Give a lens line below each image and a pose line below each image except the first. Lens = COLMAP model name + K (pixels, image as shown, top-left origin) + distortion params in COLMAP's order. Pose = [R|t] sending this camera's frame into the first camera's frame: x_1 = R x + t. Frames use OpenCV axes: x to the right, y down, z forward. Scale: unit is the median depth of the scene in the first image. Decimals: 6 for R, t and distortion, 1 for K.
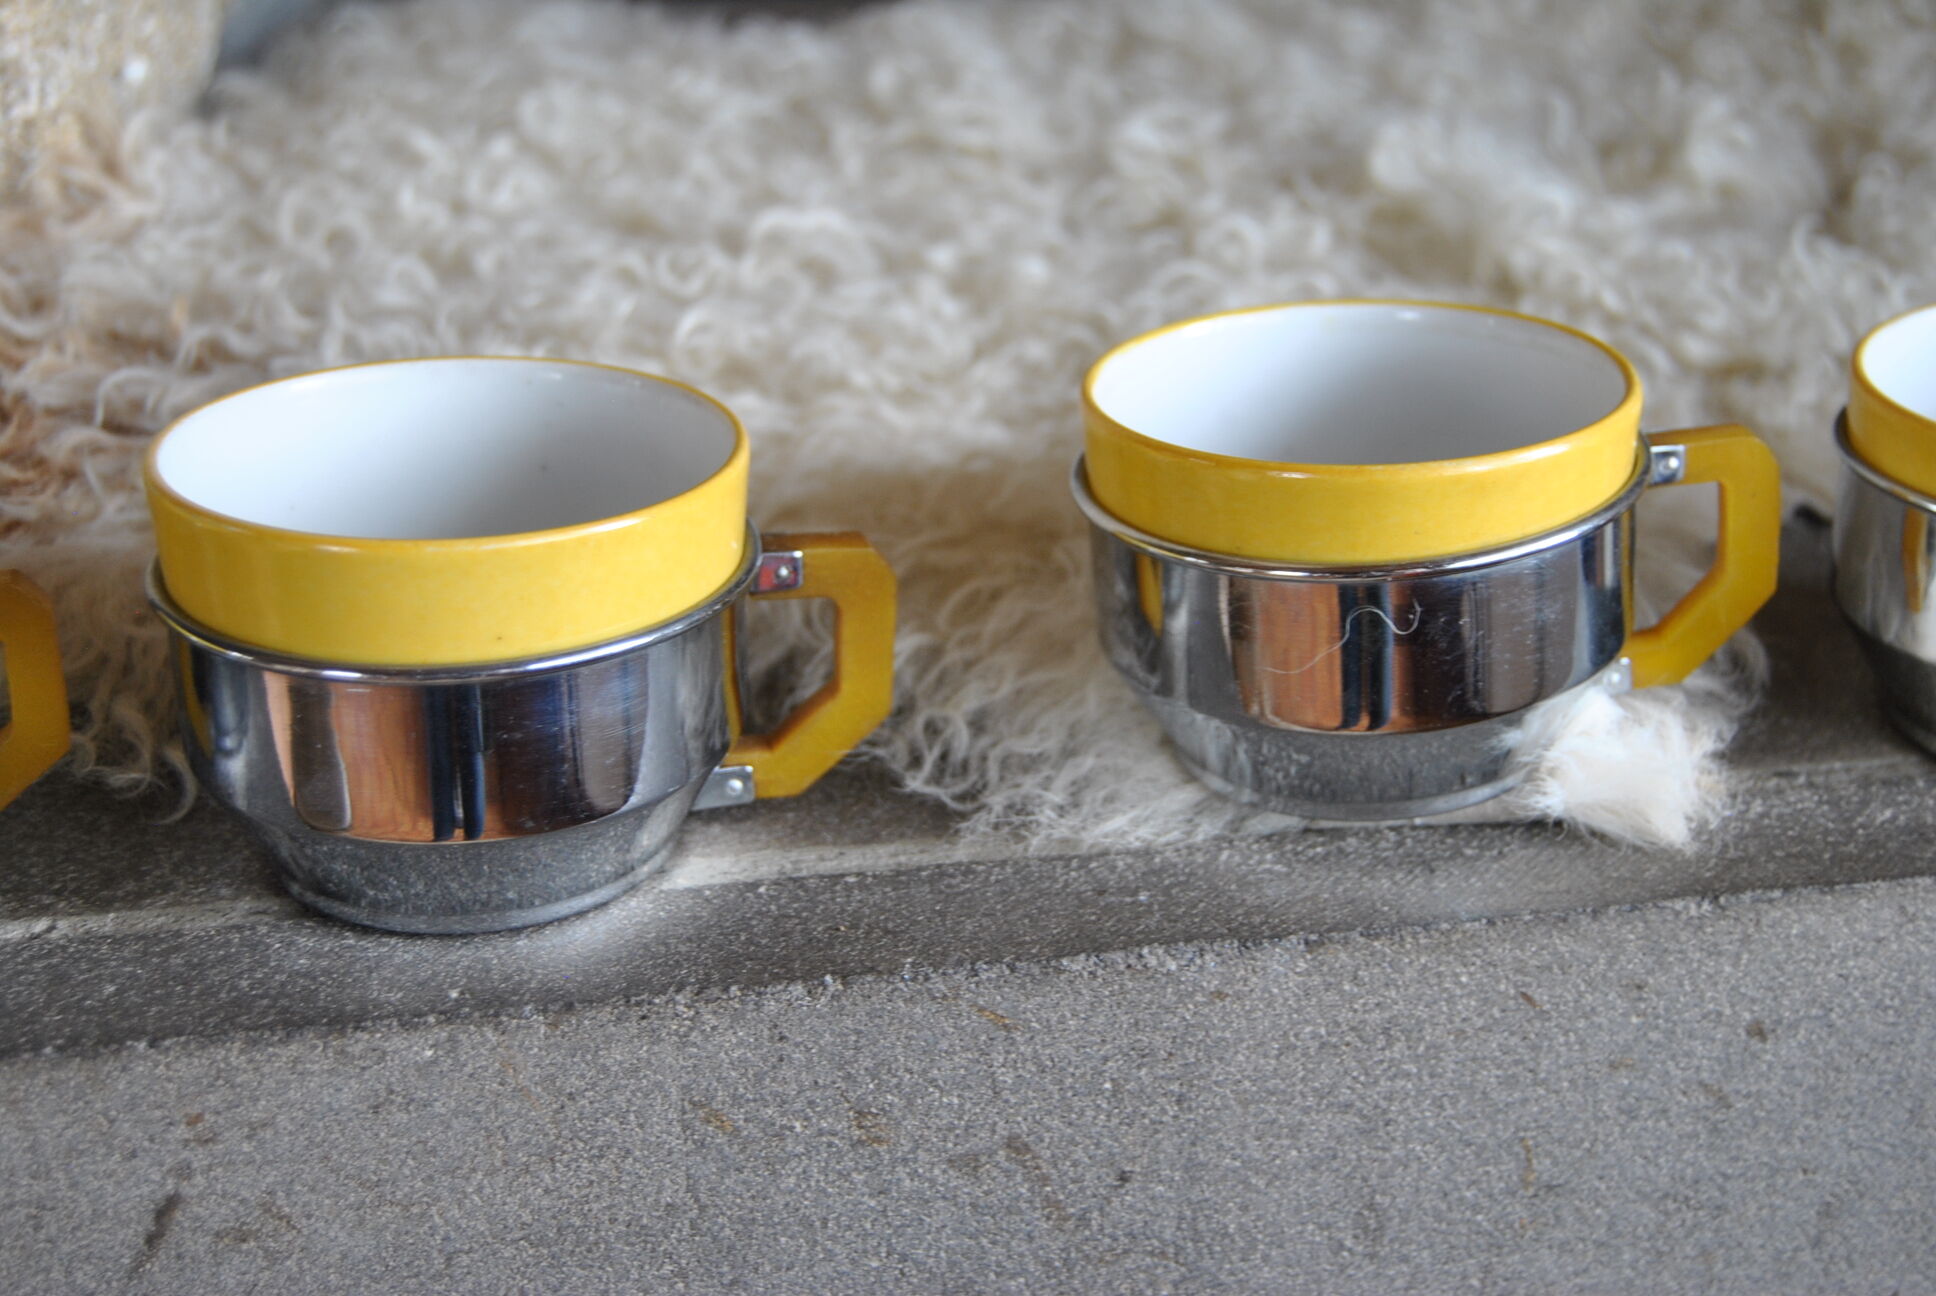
lens RADIAL K [[2595.0, 0, 968.0], [0, 2595.0, 648.0], [0, 0, 1]] dist [-0.040300, -0.042322]
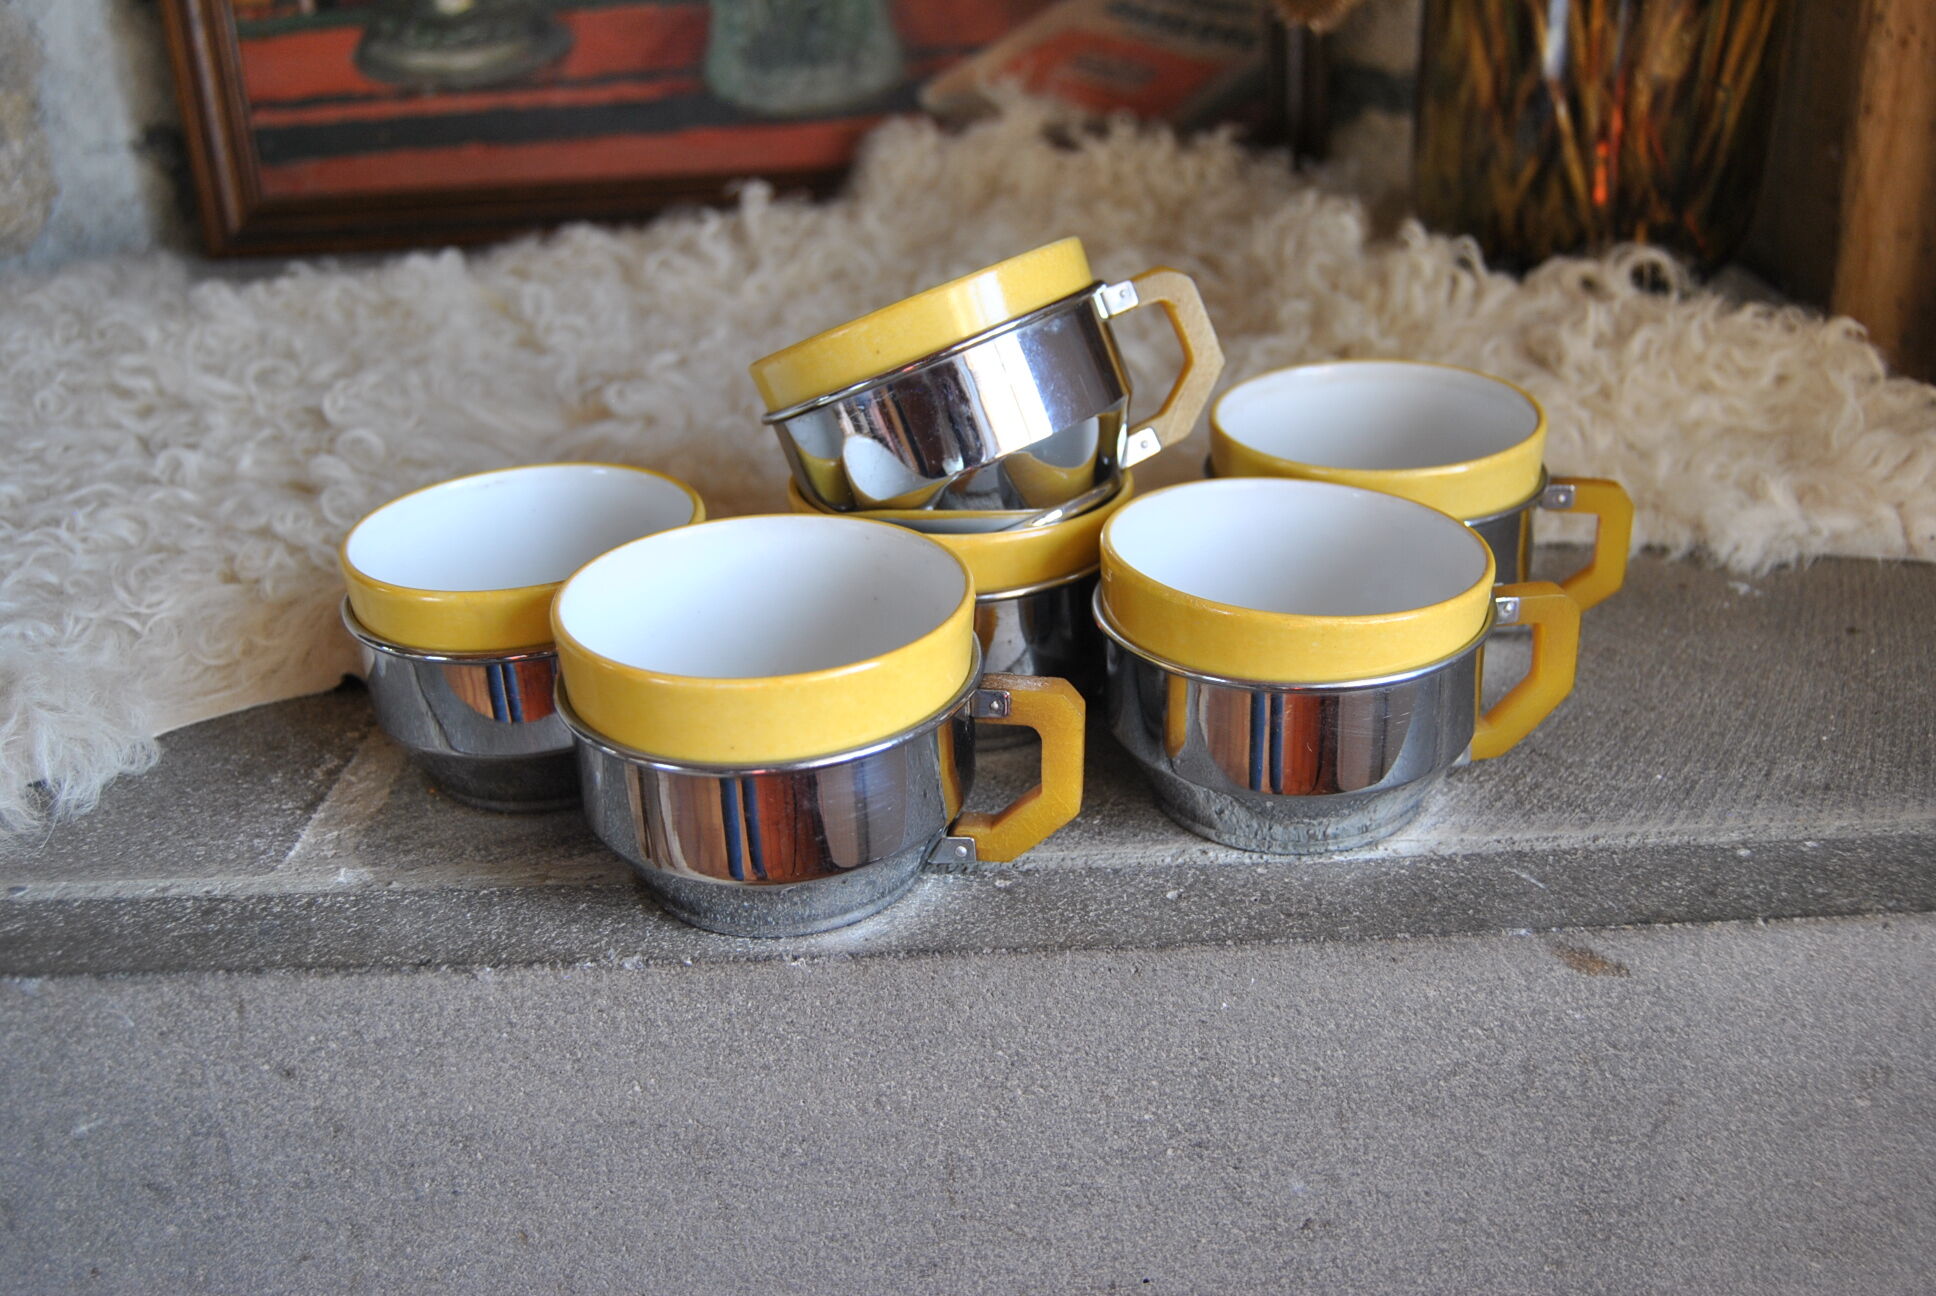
lens RADIAL K [[1820.2, 0, 963.3], [0, 1820.2, 643.4], [0, 0, 1]] dist [-0.083860, 0.028684]
pose [[0.984789, 0.035790, -0.170031, 1.045306], [-0.036999, 0.999307, -0.003950, -0.104933], [0.169771, 0.010181, 0.985431, 0.151398]]
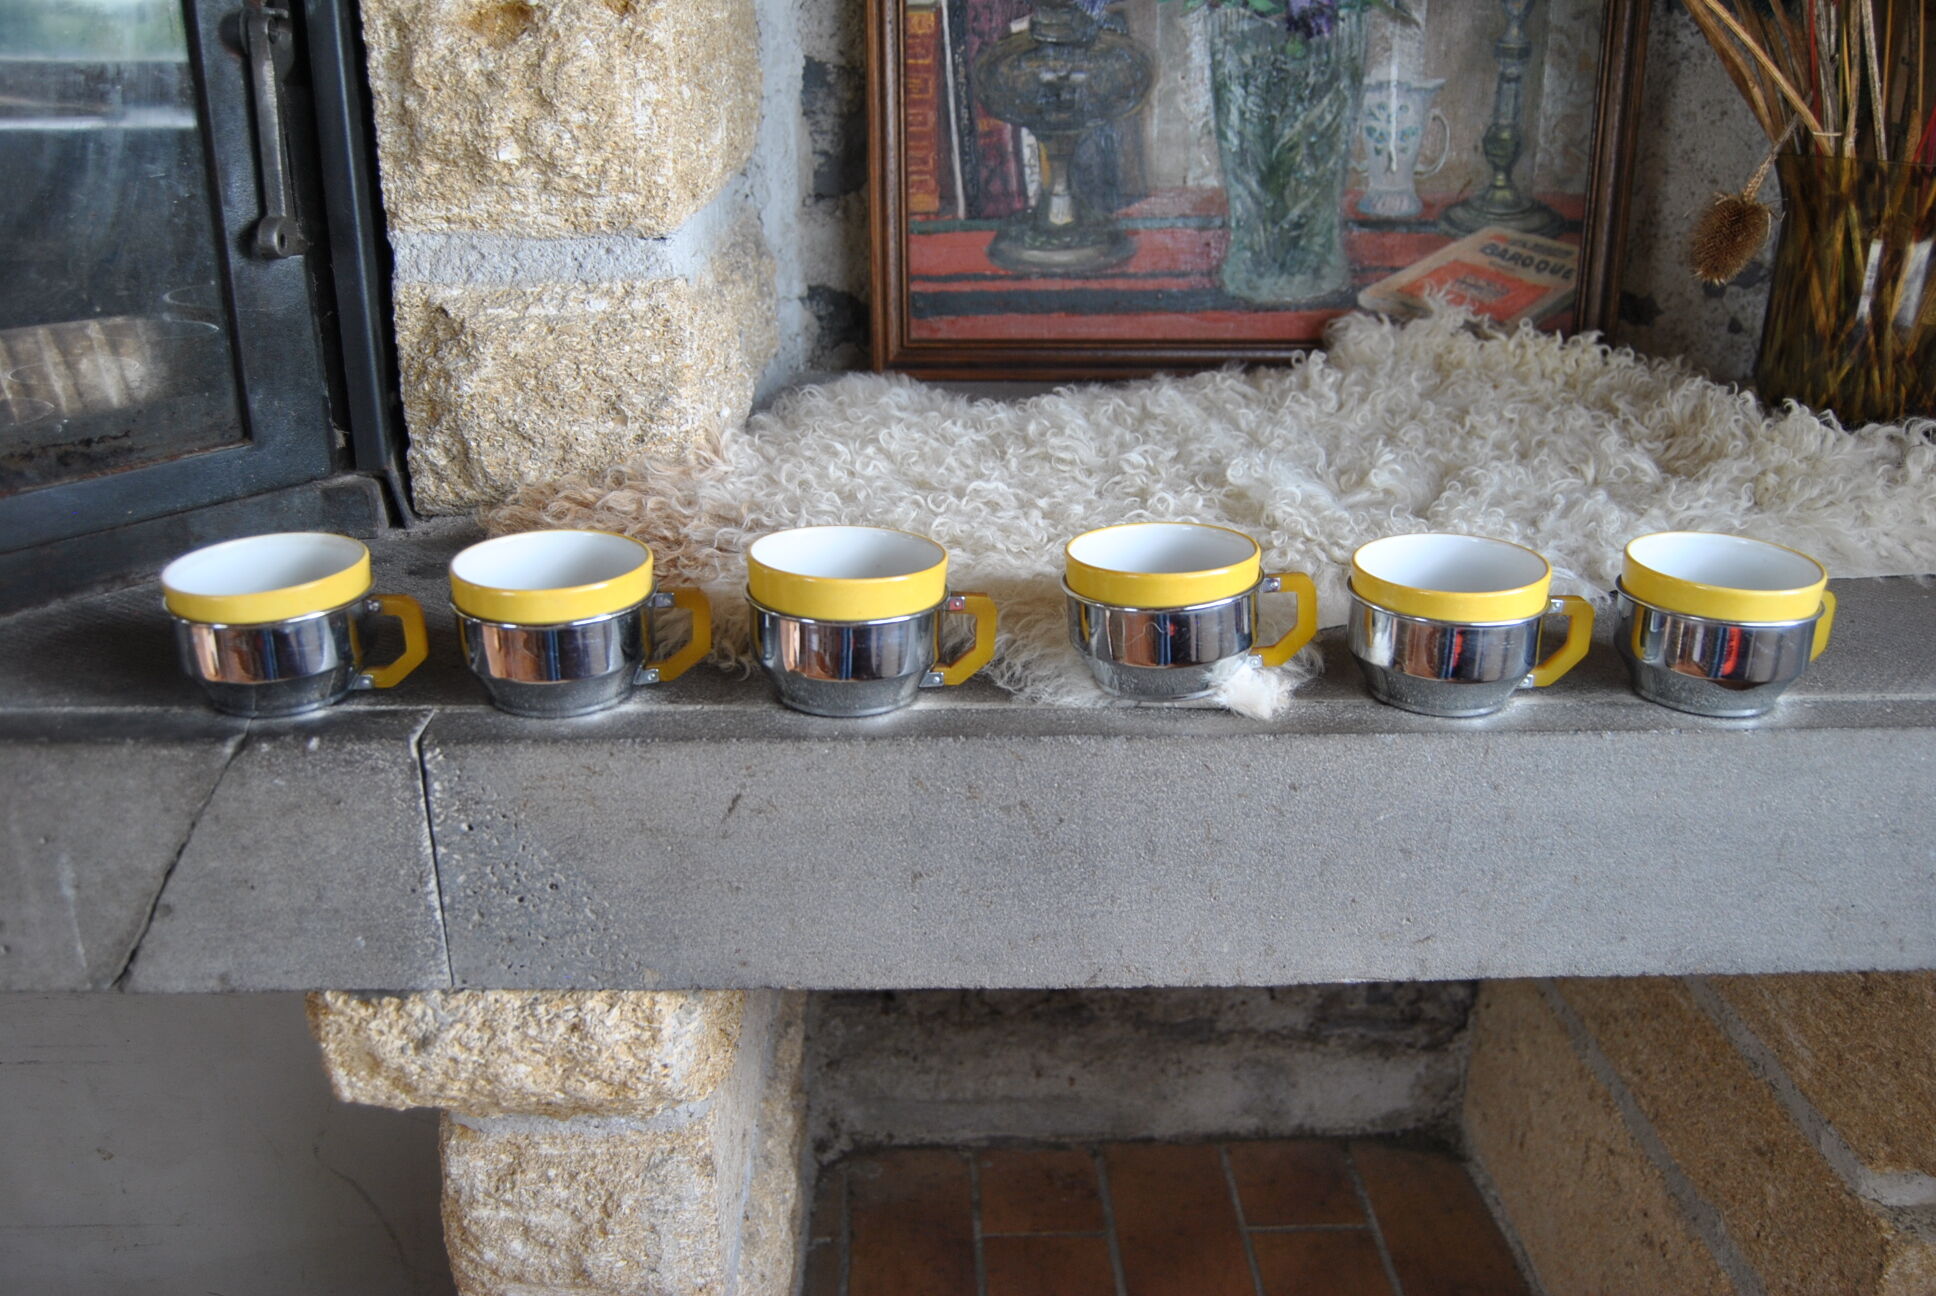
lens RADIAL K [[1607.9, 0, 968.0], [0, 1607.9, 648.0], [0, 0, 1]] dist [-0.085426, 0.022985]
pose [[0.992574, 0.057856, -0.107004, 0.134371], [-0.064915, 0.995855, -0.063708, 0.132505], [0.102874, 0.070181, 0.992215, -0.768749]]
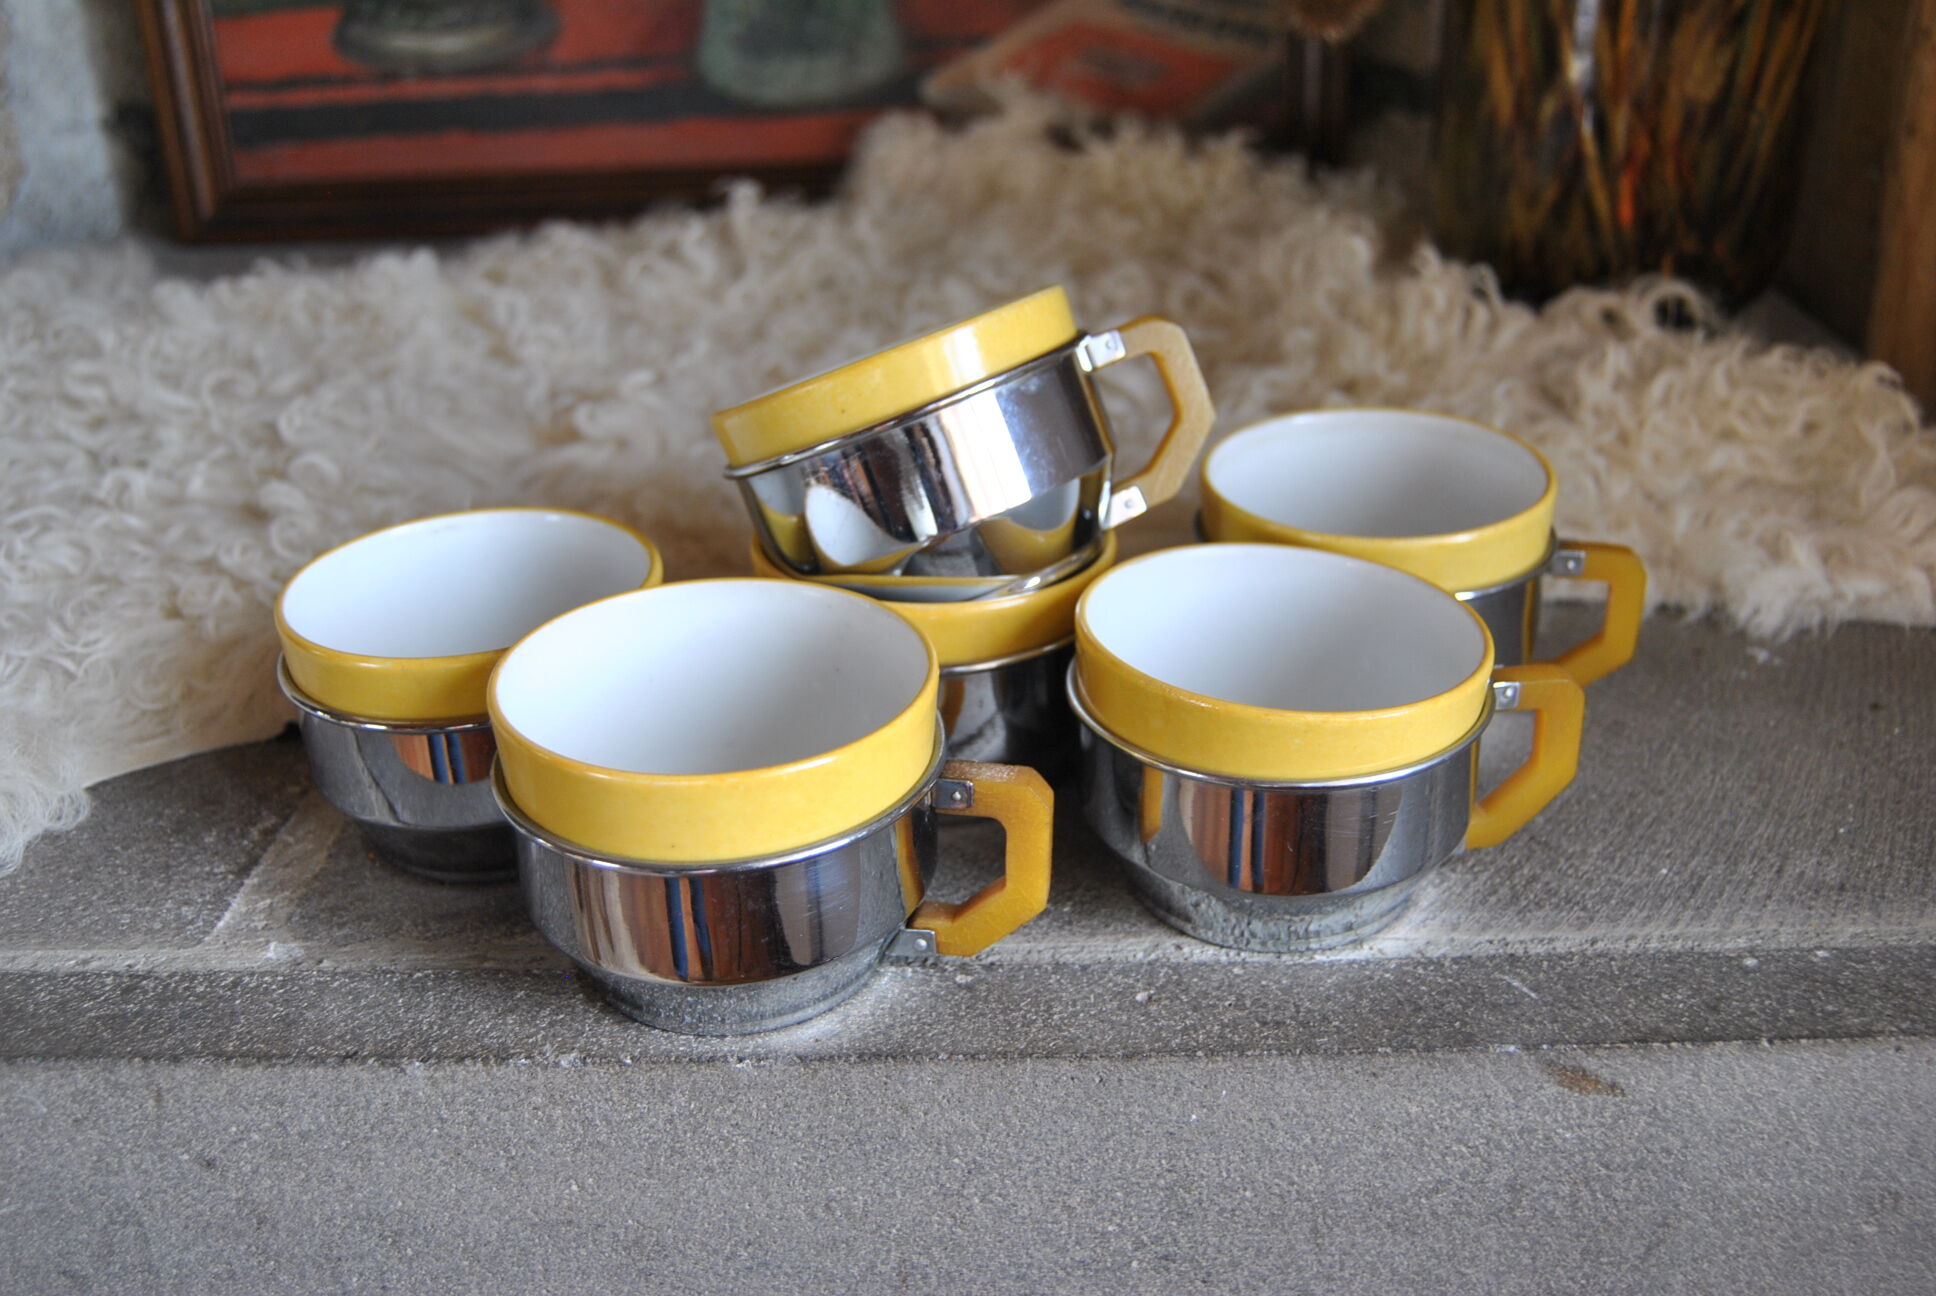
lens RADIAL K [[1862.8, 0, 961.2], [0, 1862.8, 646.9], [0, 0, 1]] dist [-0.080807, 0.026384]
pose [[0.982843, 0.057227, -0.175344, 1.059605], [-0.056081, 0.998360, 0.011487, -0.160595], [0.175714, -0.001457, 0.984440, 0.188763]]
